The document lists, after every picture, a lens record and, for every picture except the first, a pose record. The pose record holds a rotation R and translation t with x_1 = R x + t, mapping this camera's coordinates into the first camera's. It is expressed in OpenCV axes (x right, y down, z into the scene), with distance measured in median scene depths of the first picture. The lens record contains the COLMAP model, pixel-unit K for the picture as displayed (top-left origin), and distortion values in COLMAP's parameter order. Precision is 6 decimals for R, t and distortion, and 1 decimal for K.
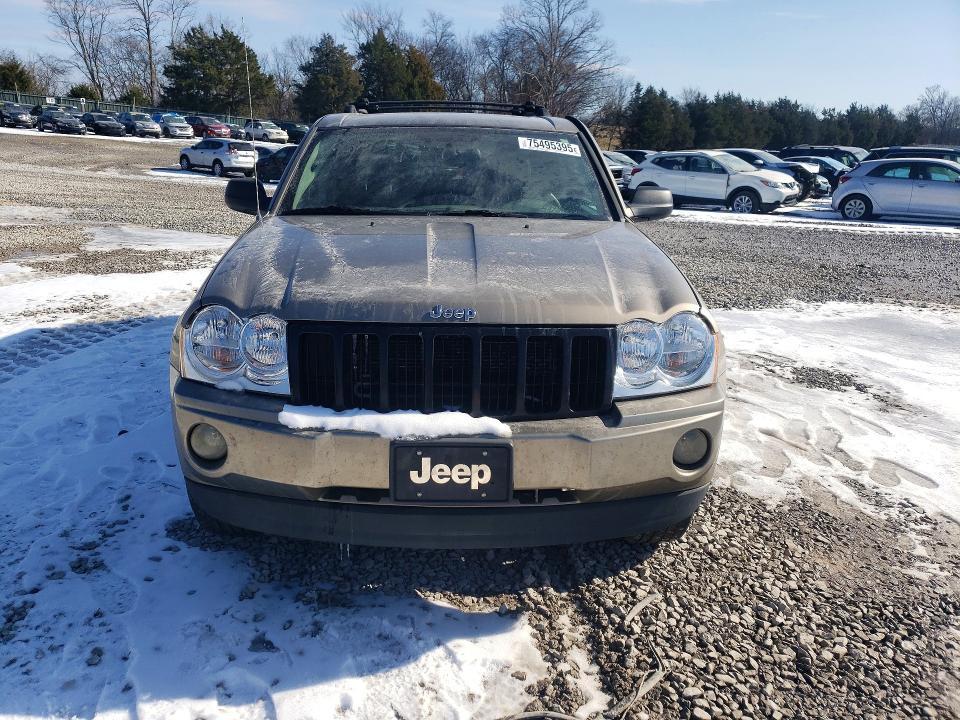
lens RADIAL K [[760.4, 0, 480.0], [0, 760.4, 361.1], [0, 0, 1]] dist [0.017476, -0.002592]
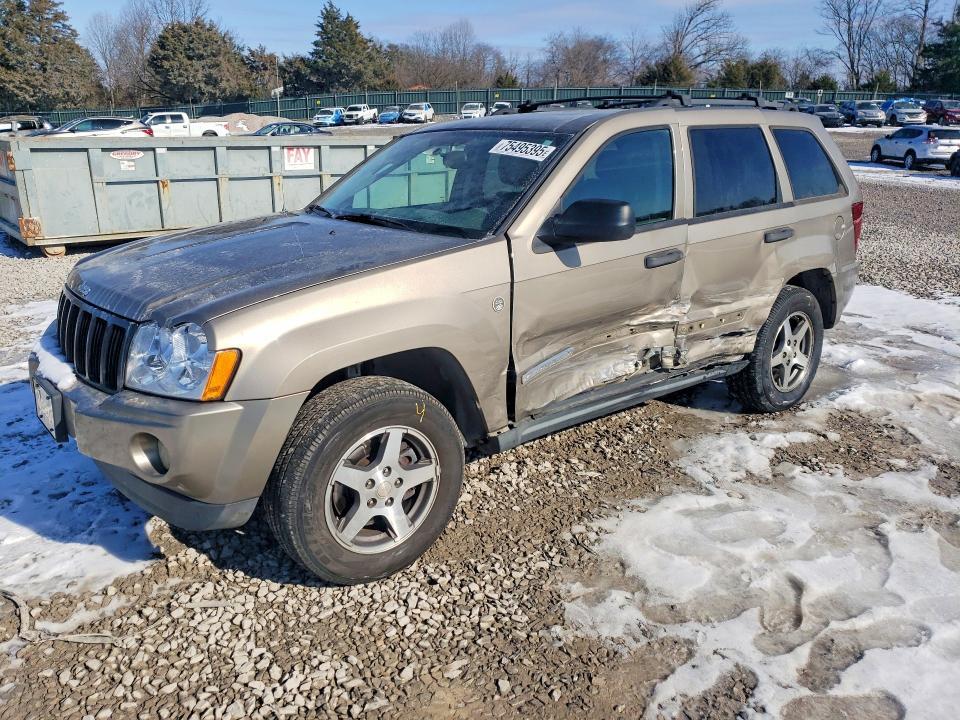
lens RADIAL K [[786.6, 0, 474.9], [0, 786.6, 356.4], [0, 0, 1]] dist [0.032114, -0.004988]
pose [[0.589895, 0.198424, -0.782720, 0.124416], [-0.200078, 0.975027, 0.096387, -0.018626], [0.782299, 0.099747, 0.614865, 0.061443]]
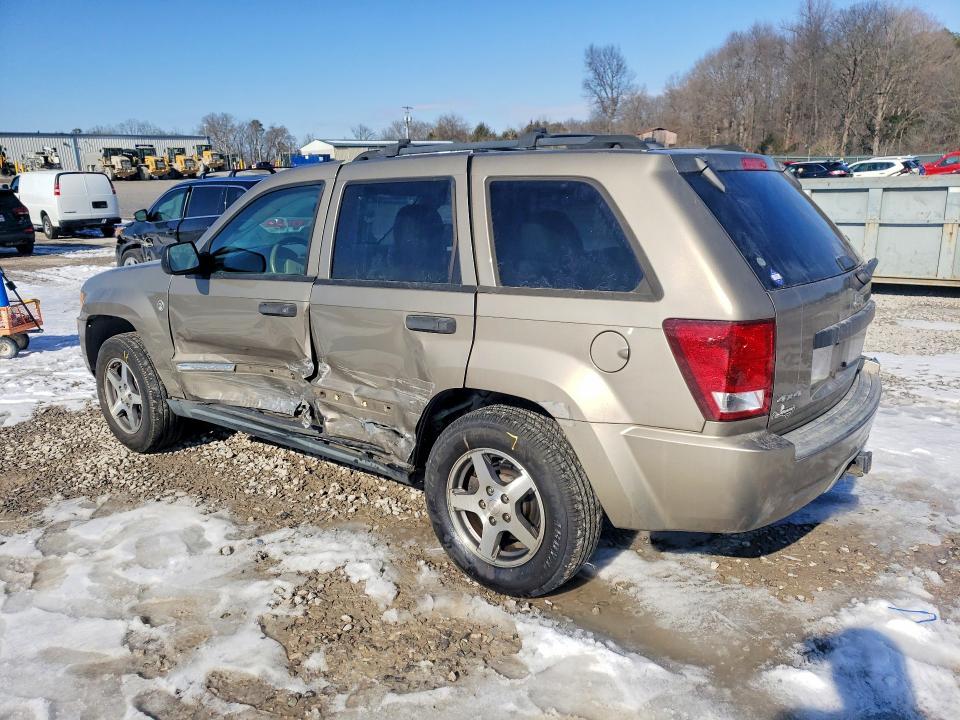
lens RADIAL K [[786.6, 0, 474.7], [0, 786.6, 362.3], [0, 0, 1]] dist [0.032114, -0.004988]
pose [[-0.678946, 0.157979, -0.716990, 0.112045], [-0.195776, 0.902259, 0.384188, -0.085794], [0.707604, 0.401213, -0.581657, 0.295268]]
